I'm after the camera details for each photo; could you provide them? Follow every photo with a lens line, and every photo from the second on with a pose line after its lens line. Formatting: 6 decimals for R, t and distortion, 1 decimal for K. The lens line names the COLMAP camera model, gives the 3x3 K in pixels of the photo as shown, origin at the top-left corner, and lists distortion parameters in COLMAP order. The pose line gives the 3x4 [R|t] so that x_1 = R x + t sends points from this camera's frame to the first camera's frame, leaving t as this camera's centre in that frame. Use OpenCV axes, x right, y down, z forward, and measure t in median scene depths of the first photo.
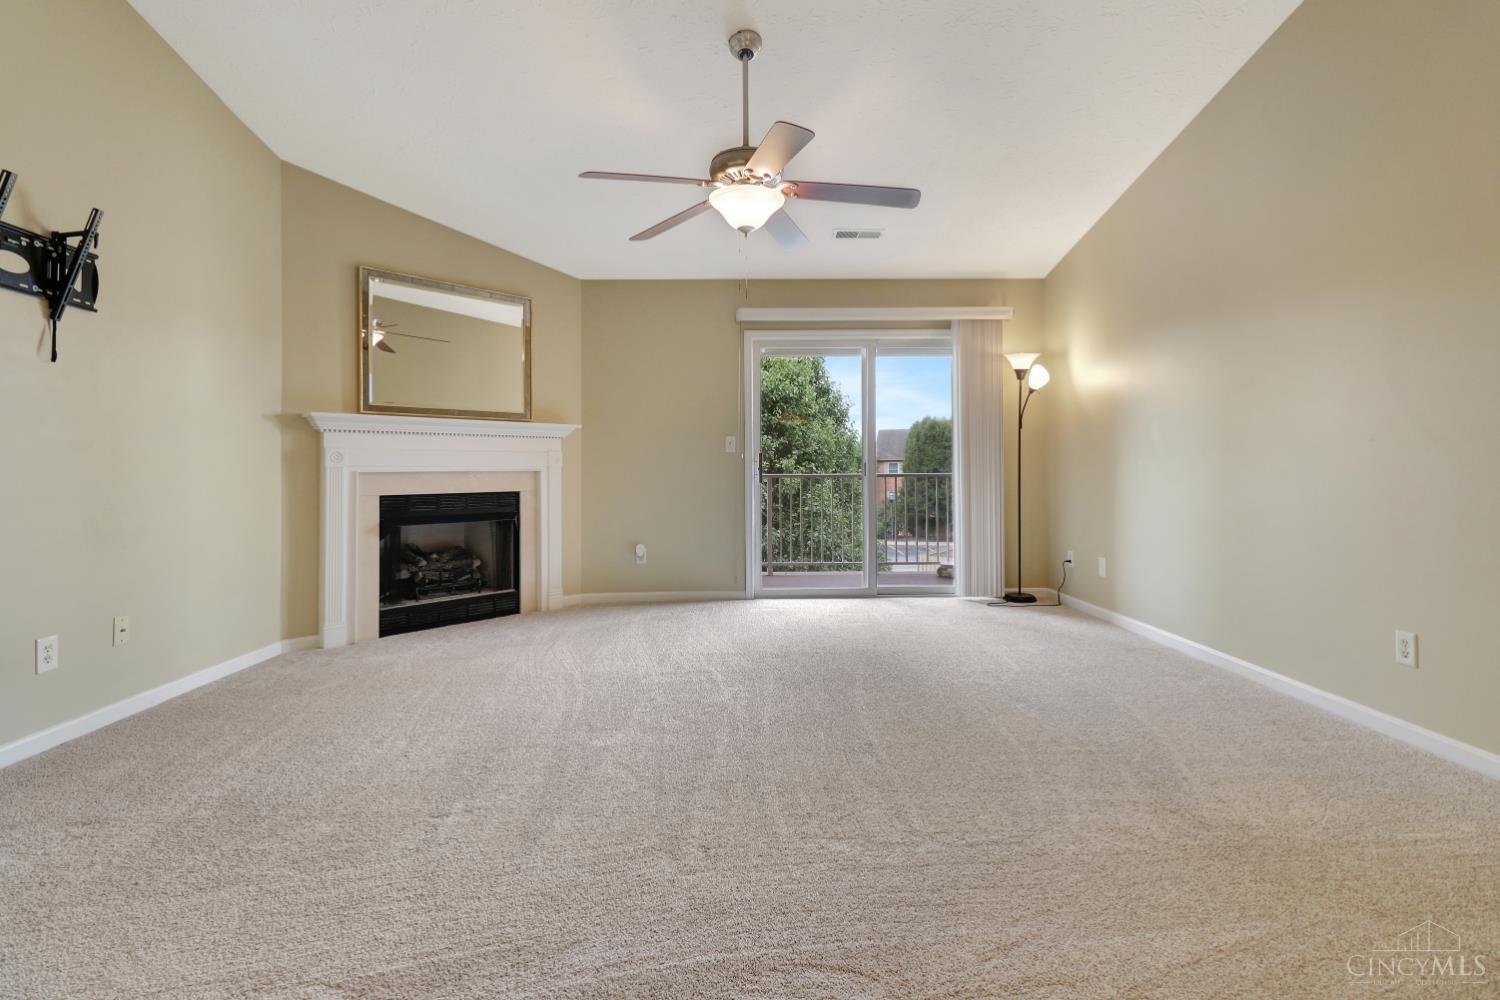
lens RADIAL K [[701.6, 0, 739.4], [0, 701.6, 468.7], [0, 0, 1]] dist [0.018794, -0.013020]
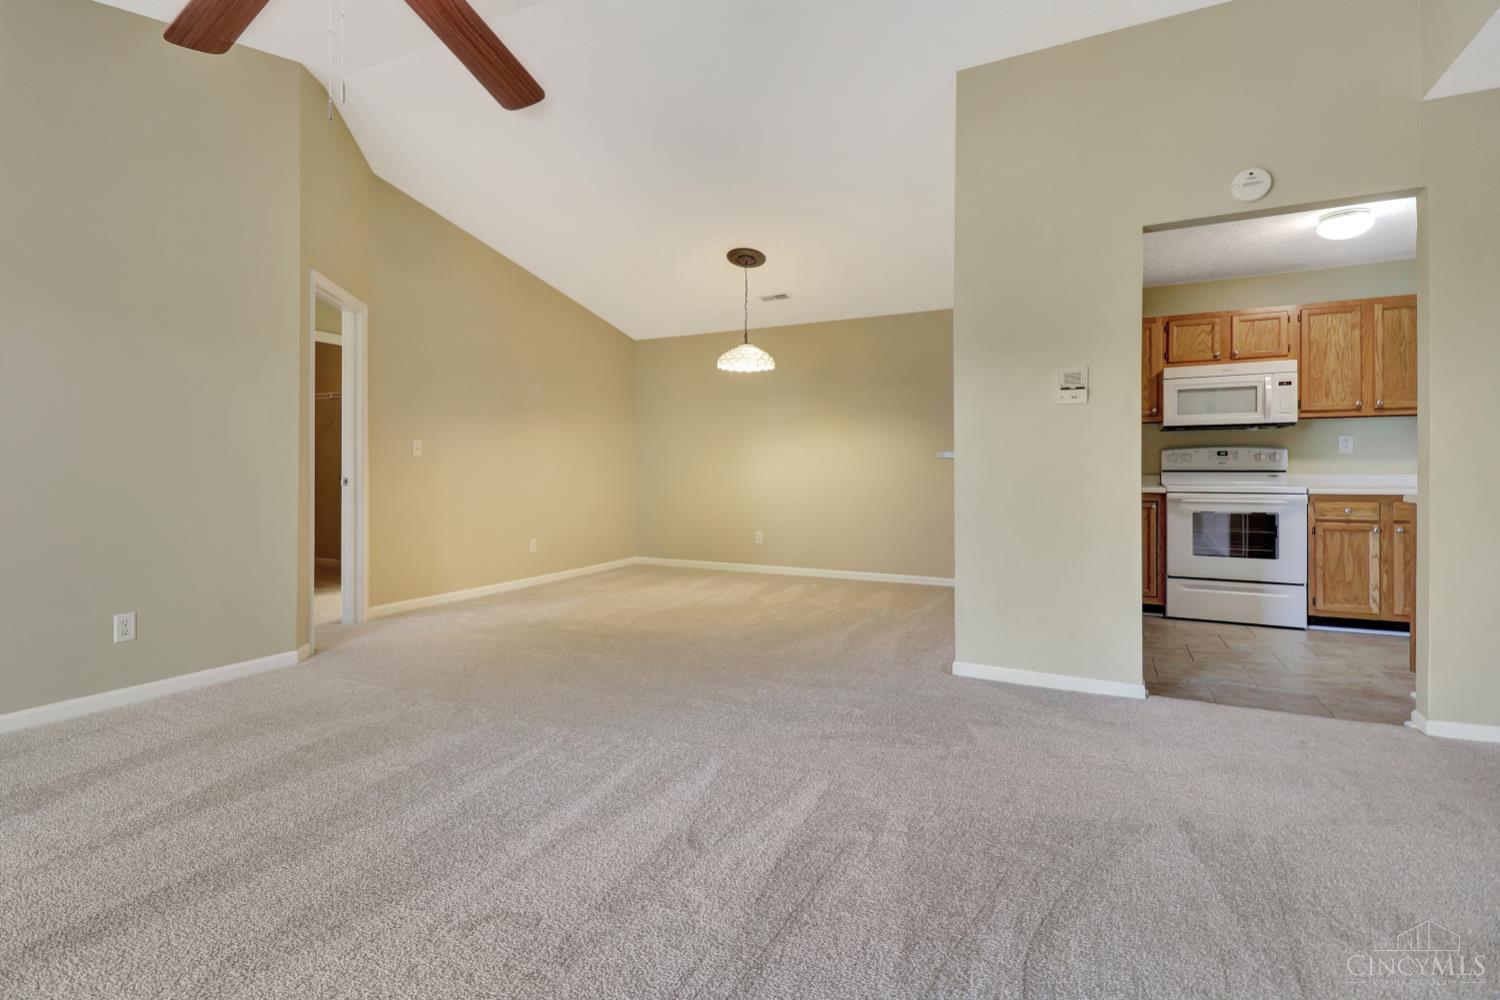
lens RADIAL K [[701.6, 0, 739.4], [0, 701.6, 468.7], [0, 0, 1]] dist [0.018794, -0.013020]
pose [[-0.878609, 0.006951, 0.477491, -0.307767], [0.003863, 0.999965, -0.007450, -0.001594], [-0.477526, -0.004701, -0.878605, 0.875431]]
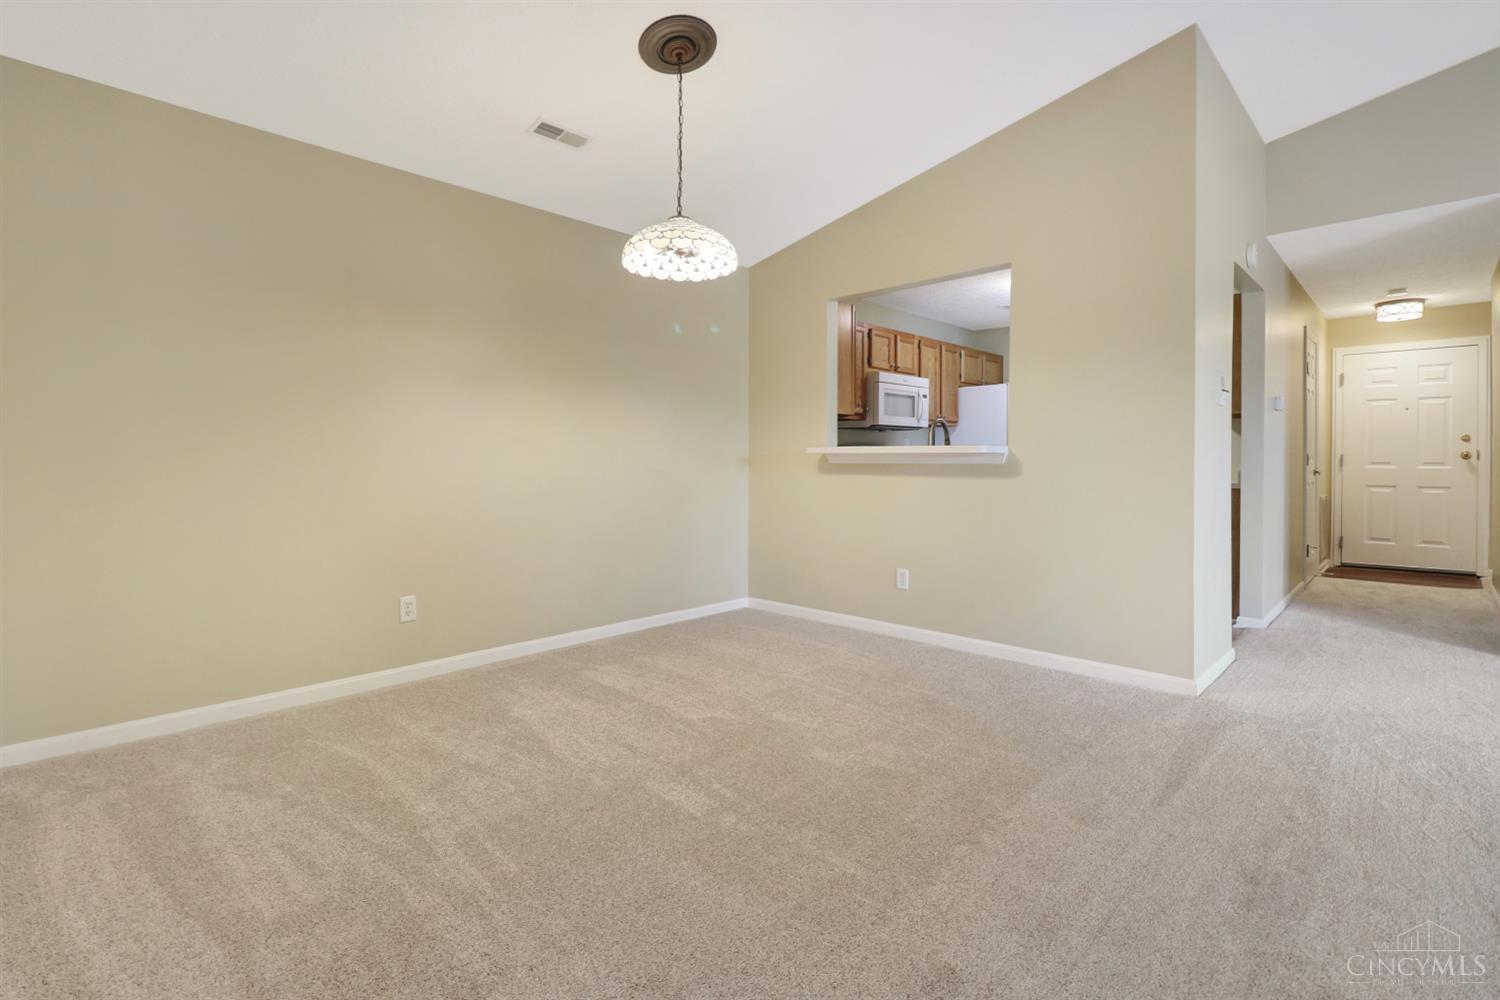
lens RADIAL K [[699.2, 0, 725.1], [0, 699.2, 465.7], [0, 0, 1]] dist [-0.000462, -0.000244]
pose [[-0.725856, 0.012757, -0.687729, 0.656639], [0.007838, 0.999916, 0.010275, -0.018395], [0.687802, 0.002067, -0.725895, 0.268826]]
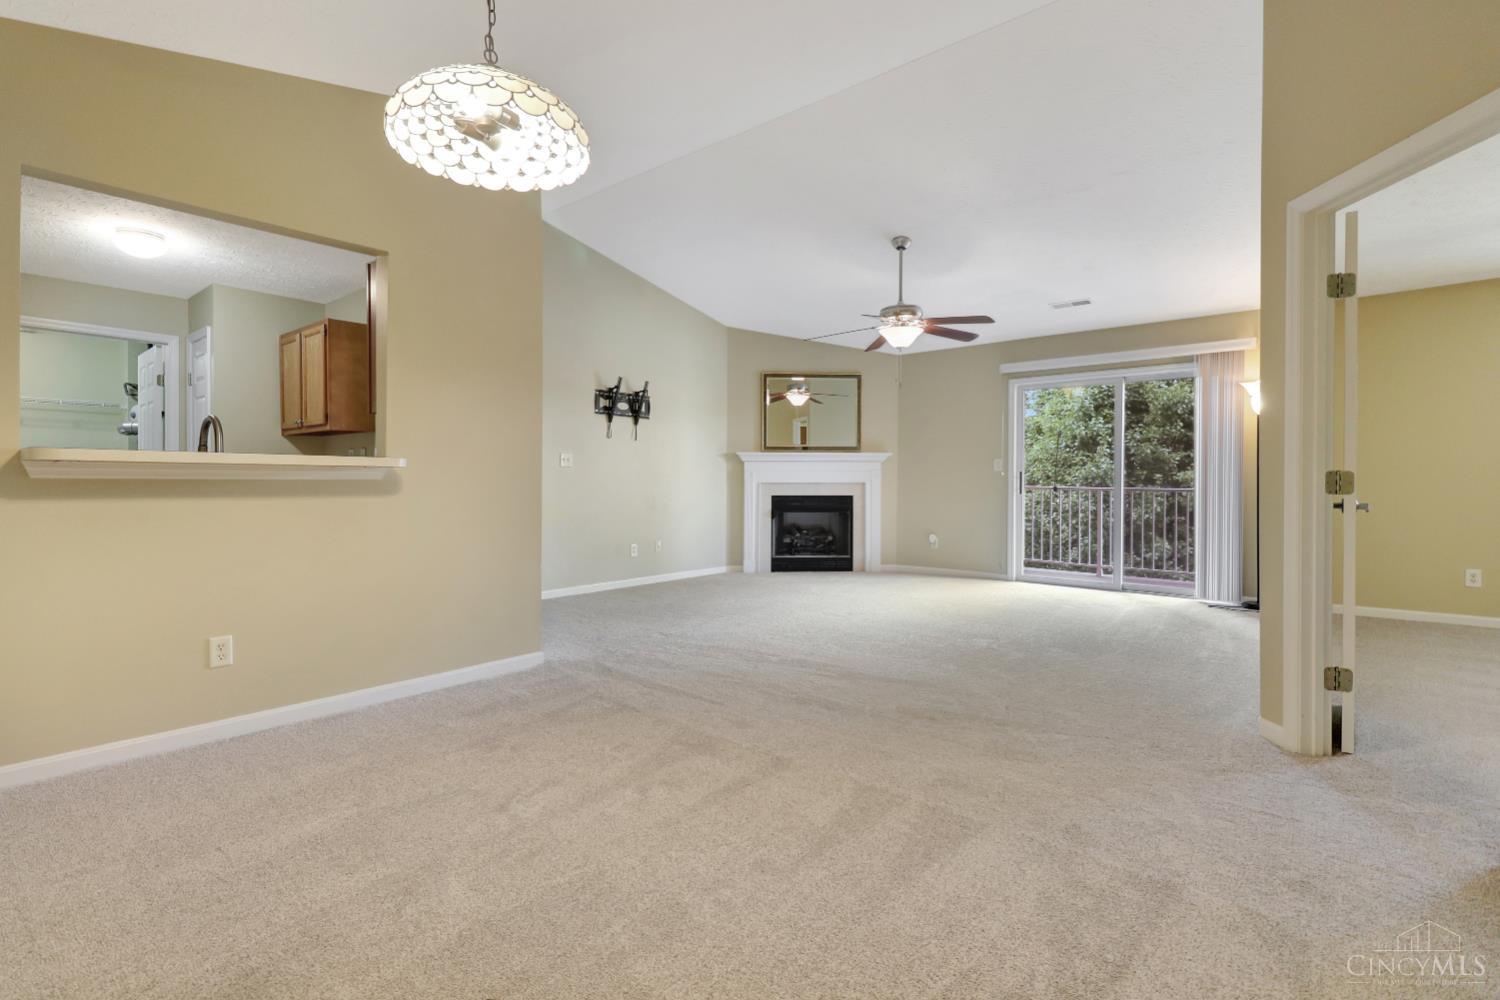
lens RADIAL K [[701.1, 0, 734.1], [0, 701.1, 490.7], [0, 0, 1]] dist [0.009884, -0.000227]
pose [[0.738631, 0.022341, -0.673740, 0.608745], [-0.007063, 0.999652, 0.025406, -0.018776], [0.674073, -0.014007, 0.738532, -0.394133]]
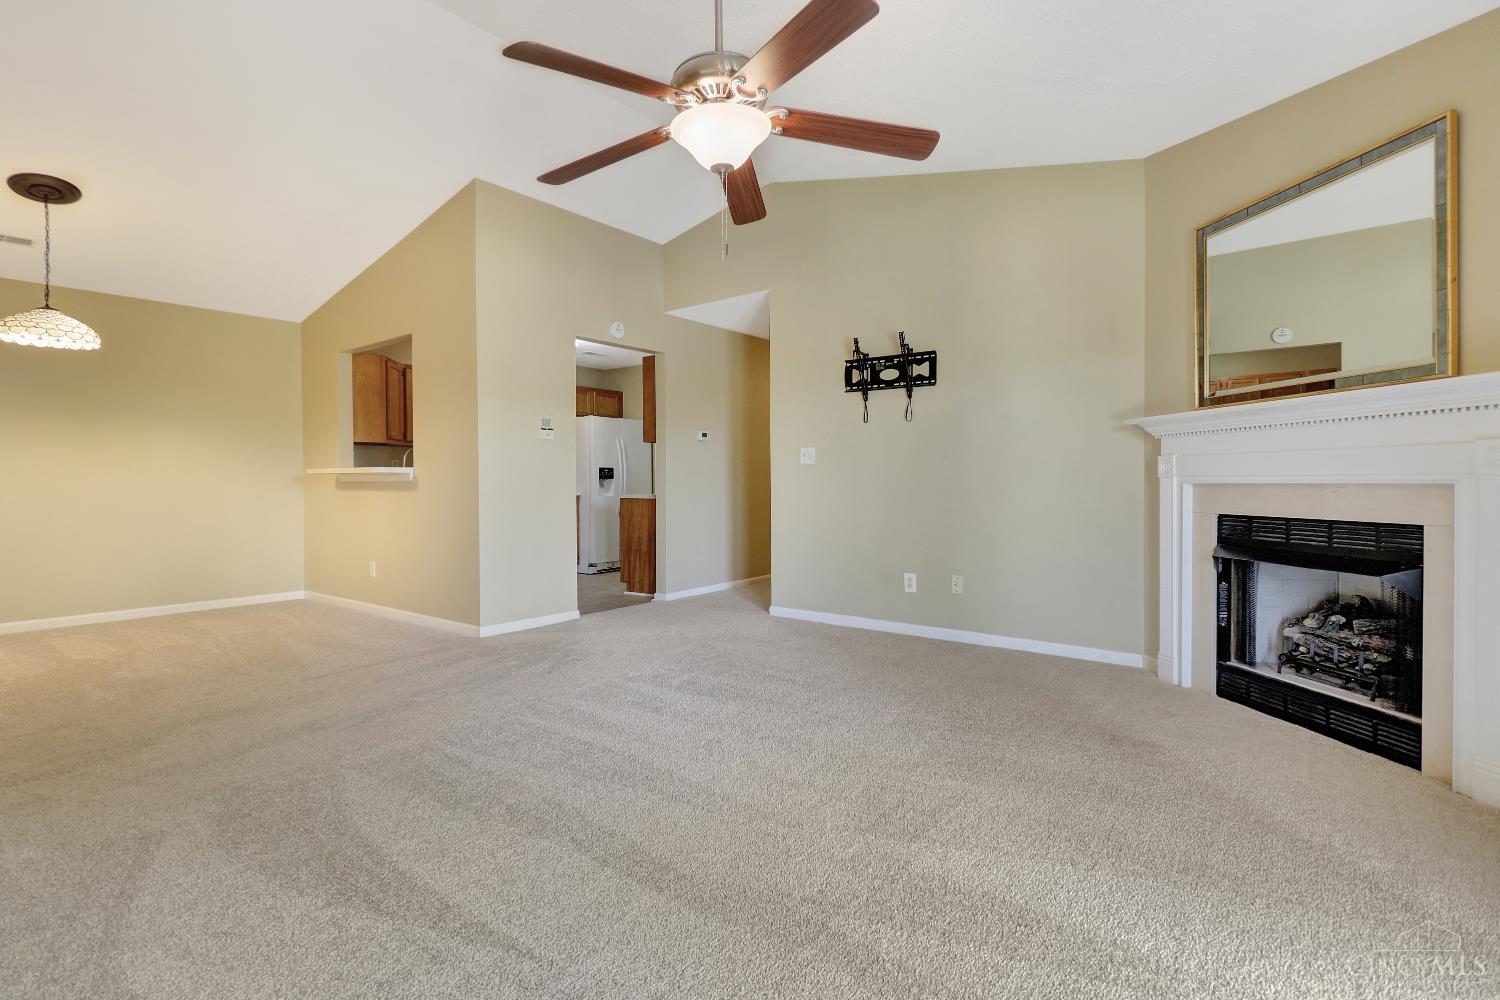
lens RADIAL K [[718.1, 0, 722.7], [0, 718.1, 496.8], [0, 0, 1]] dist [0.017484, -0.014540]
pose [[-0.646388, 0.025936, -0.762568, 0.413250], [0.012121, 0.999645, 0.023725, -0.005189], [0.762912, 0.006093, -0.646473, 1.022550]]
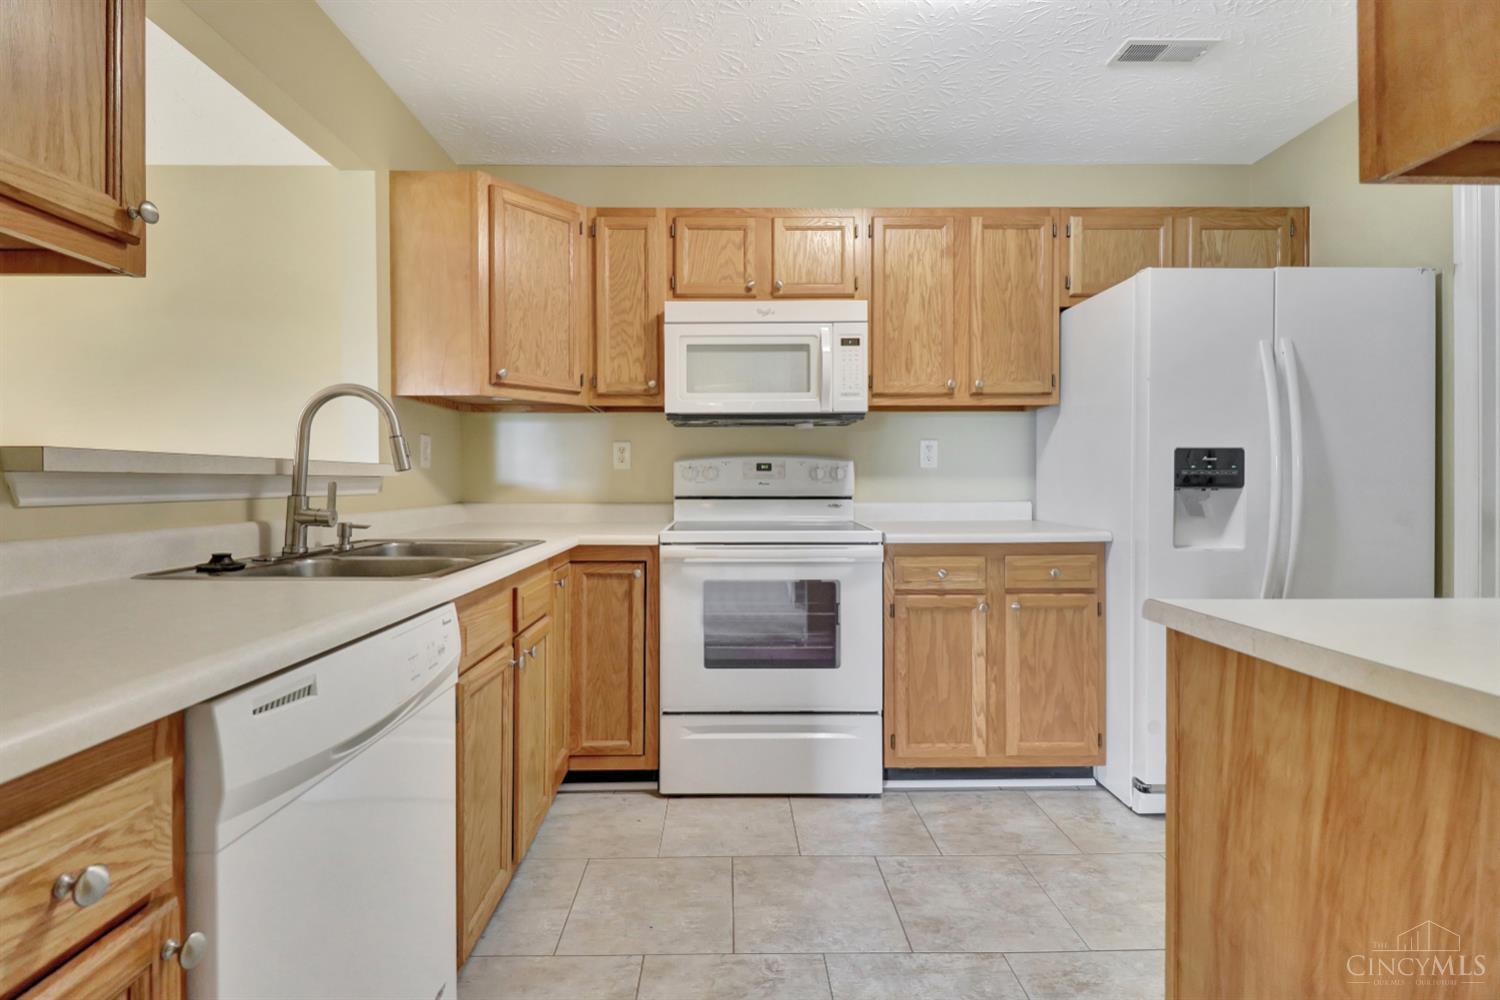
lens RADIAL K [[691.6, 0, 736.3], [0, 691.6, 484.7], [0, 0, 1]] dist [0.015571, -0.000487]
pose [[-0.999937, 0.007491, 0.008320, -0.428778], [0.007498, 0.999972, 0.000711, -0.015885], [-0.008315, 0.000773, -0.999965, 0.144664]]
